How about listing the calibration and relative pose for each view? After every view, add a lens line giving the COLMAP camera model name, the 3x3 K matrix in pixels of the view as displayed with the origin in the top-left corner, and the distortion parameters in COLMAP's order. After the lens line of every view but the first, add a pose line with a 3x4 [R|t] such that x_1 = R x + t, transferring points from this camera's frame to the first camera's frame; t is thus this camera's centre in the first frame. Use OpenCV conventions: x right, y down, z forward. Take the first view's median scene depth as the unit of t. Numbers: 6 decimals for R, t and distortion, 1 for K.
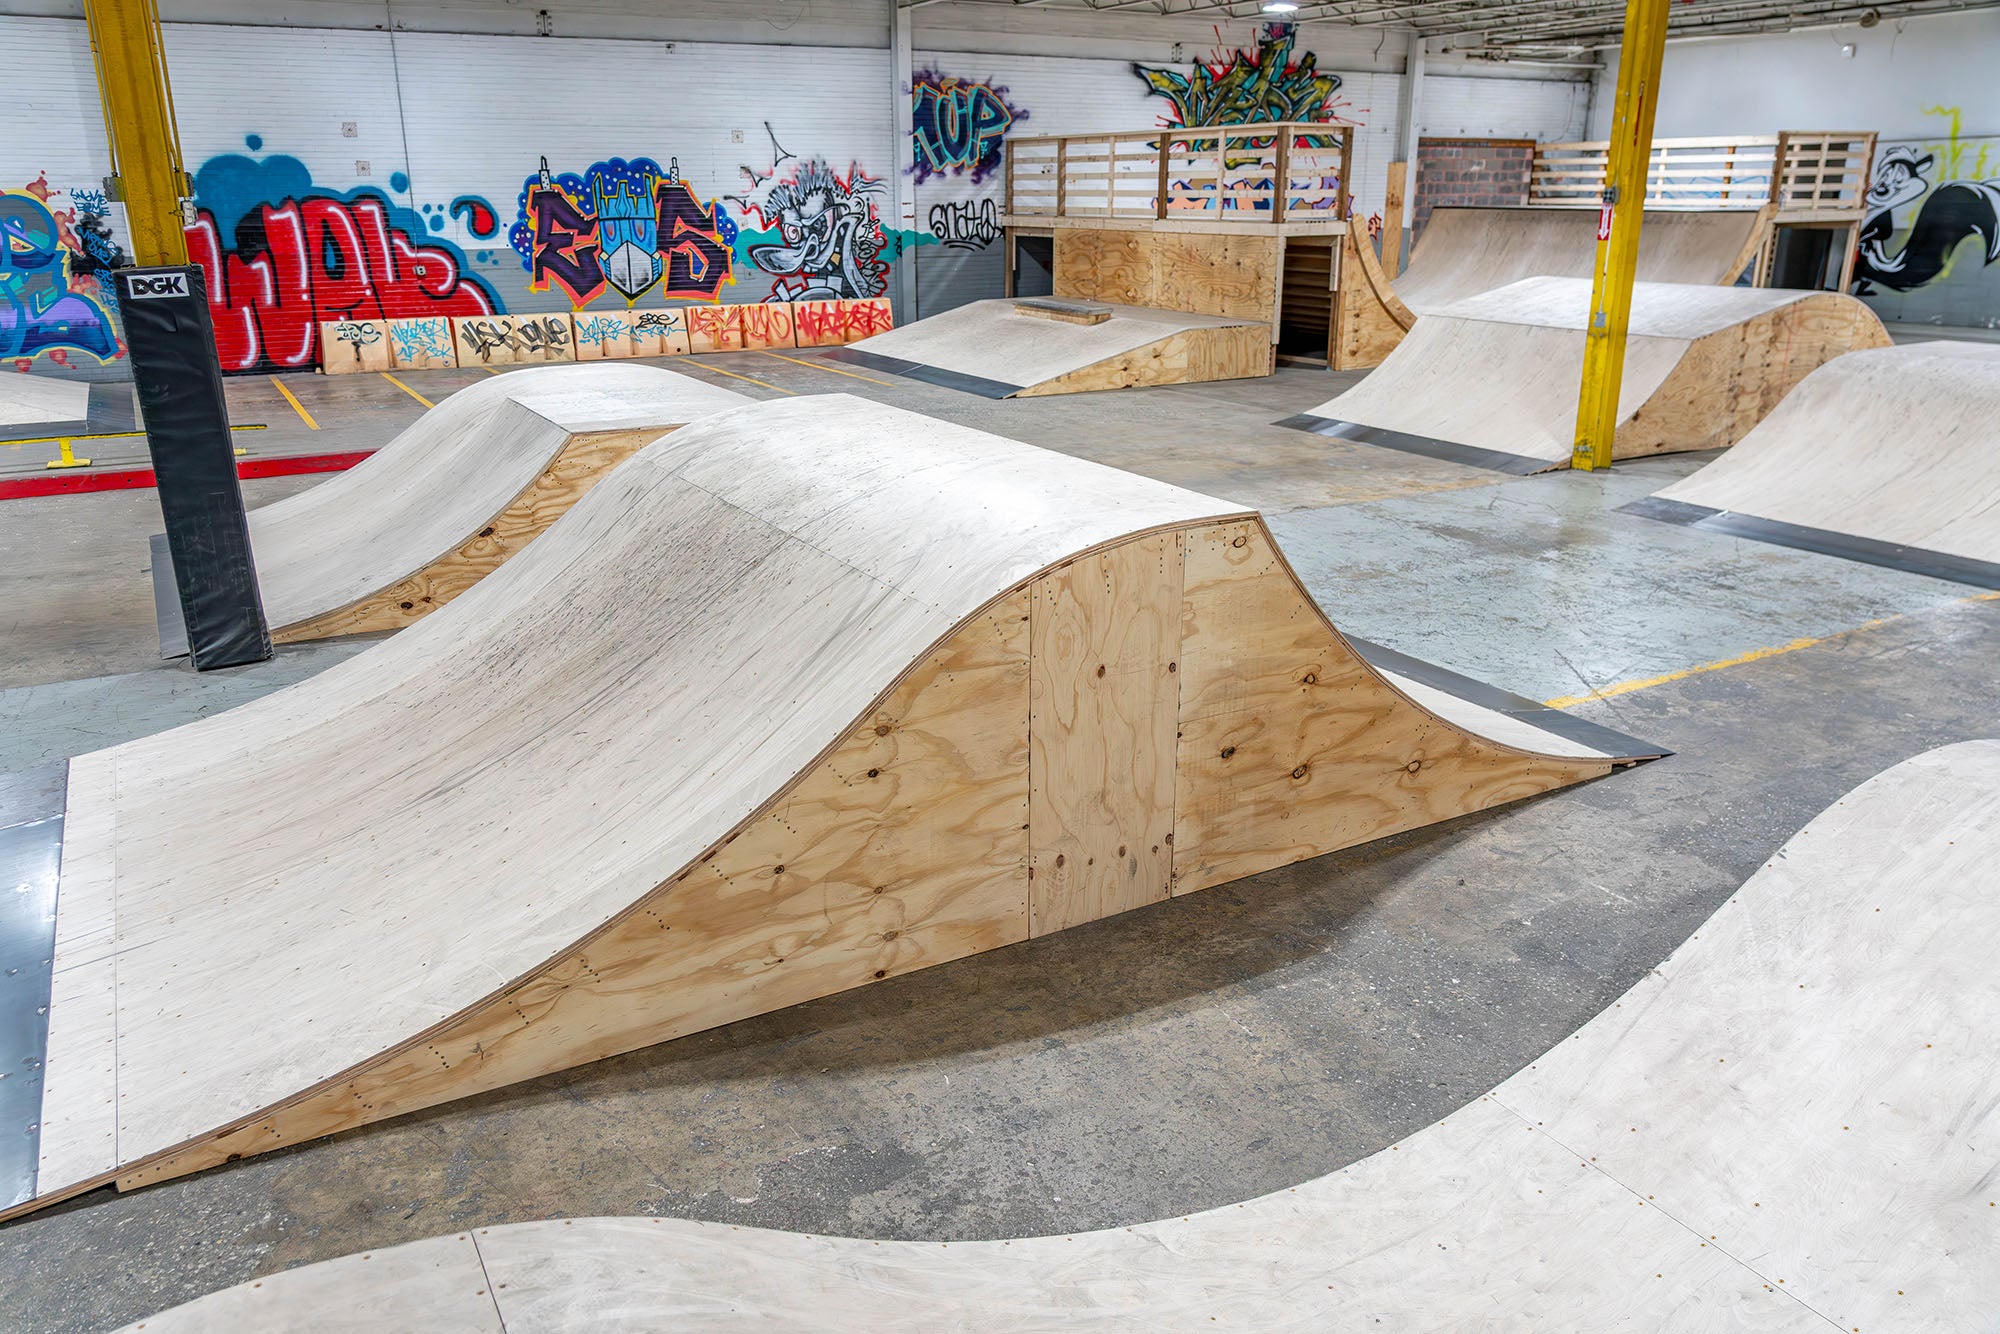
lens RADIAL K [[1466.3, 0, 984.0], [0, 1466.3, 678.3], [0, 0, 1]] dist [-0.011065, 0.026289]
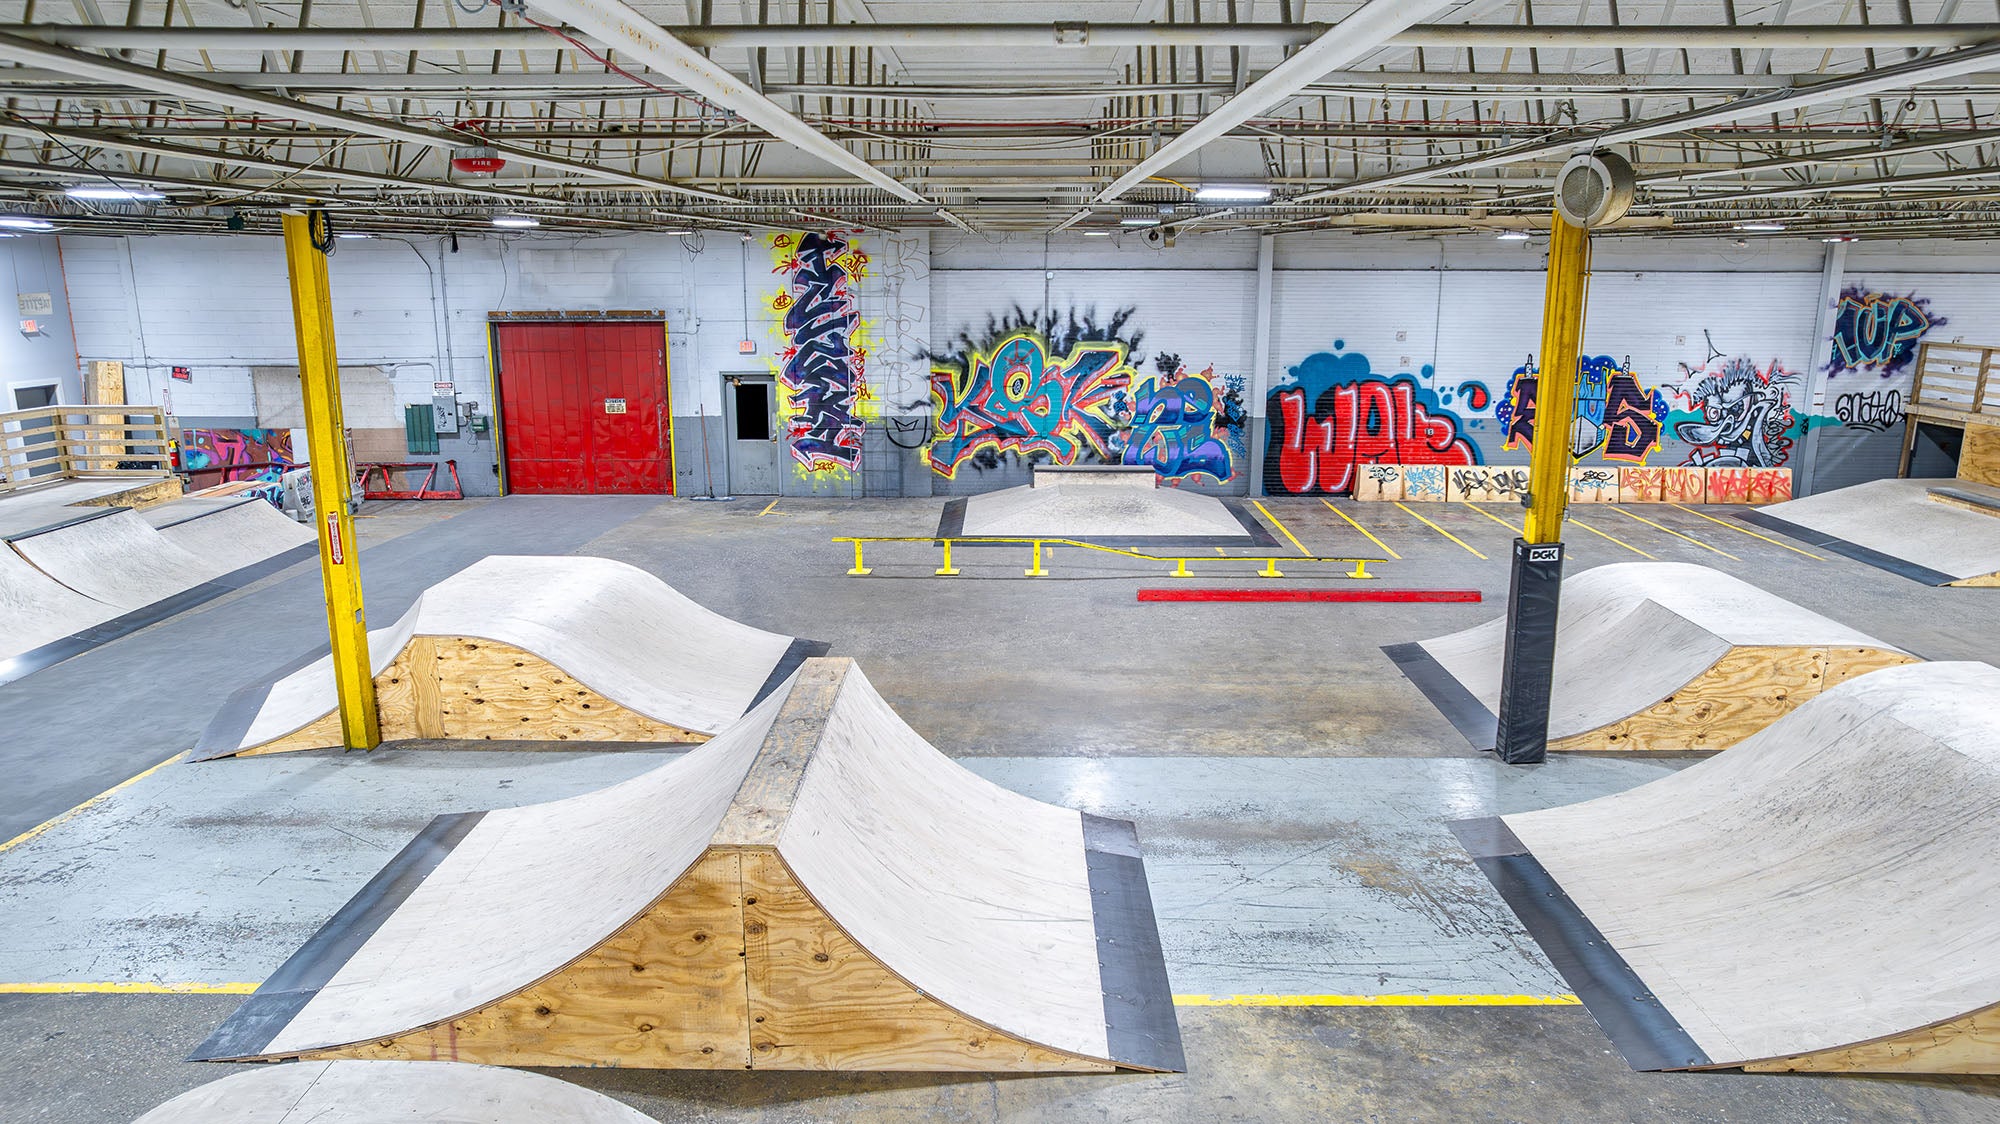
lens RADIAL K [[1290.1, 0, 1004.7], [0, 1290.1, 568.1], [0, 0, 1]] dist [-0.081386, 0.073856]
pose [[0.868808, 0.119743, -0.480451, -0.118806], [-0.163994, 0.985141, -0.051026, -0.019082], [0.467202, 0.123123, 0.875536, -0.208987]]
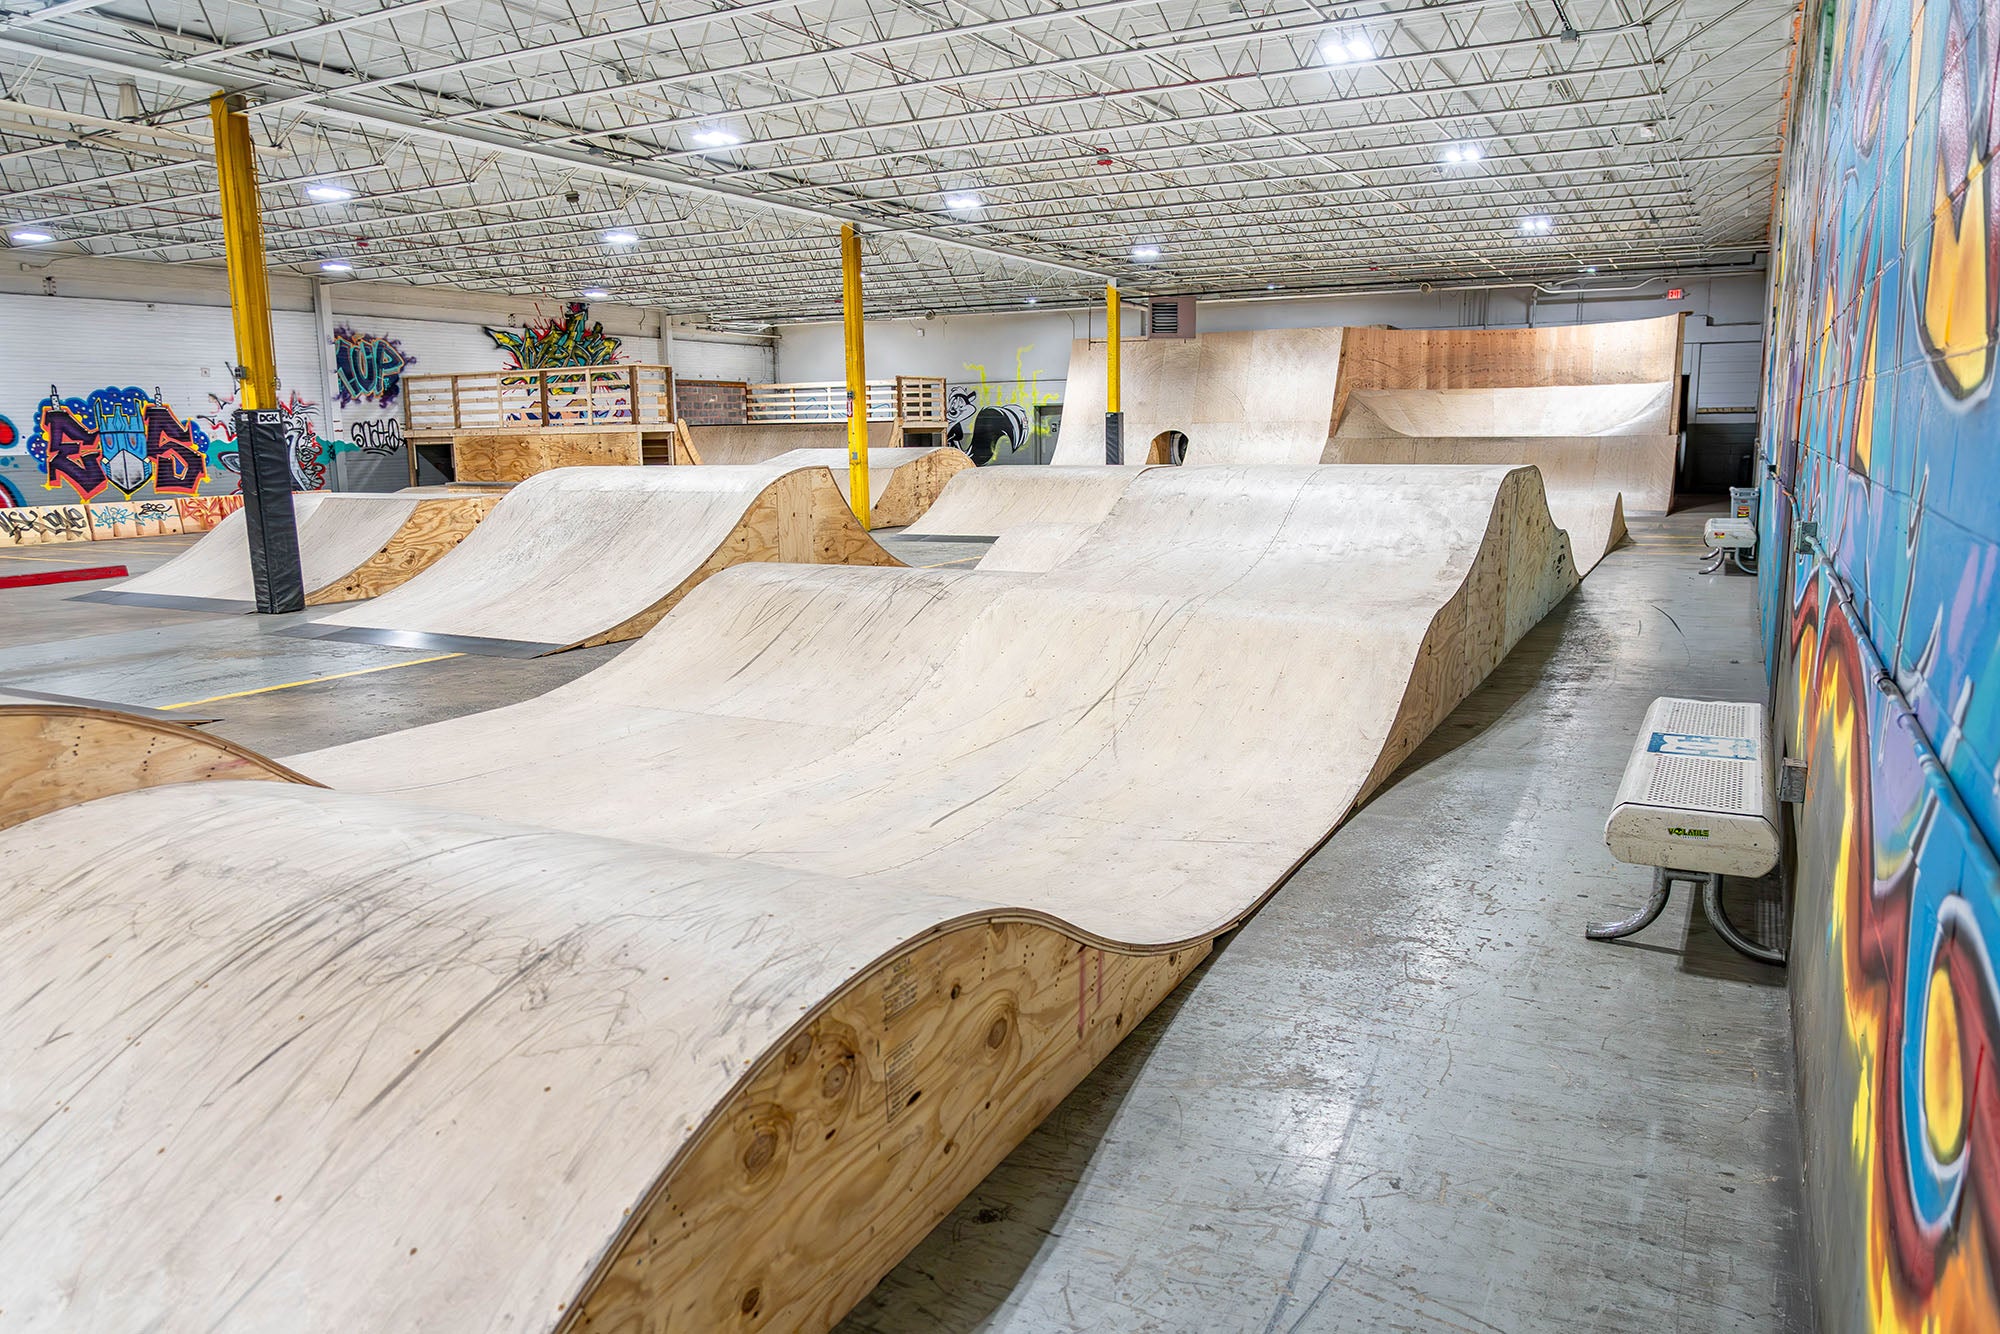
lens RADIAL K [[1383.8, 0, 988.6], [0, 1383.8, 679.0], [0, 0, 1]] dist [-0.037694, 0.014824]
pose [[0.844923, -0.103896, 0.524701, -0.233211], [0.182054, 0.978246, -0.099457, 0.143154], [-0.502953, 0.179557, 0.845457, -0.327639]]
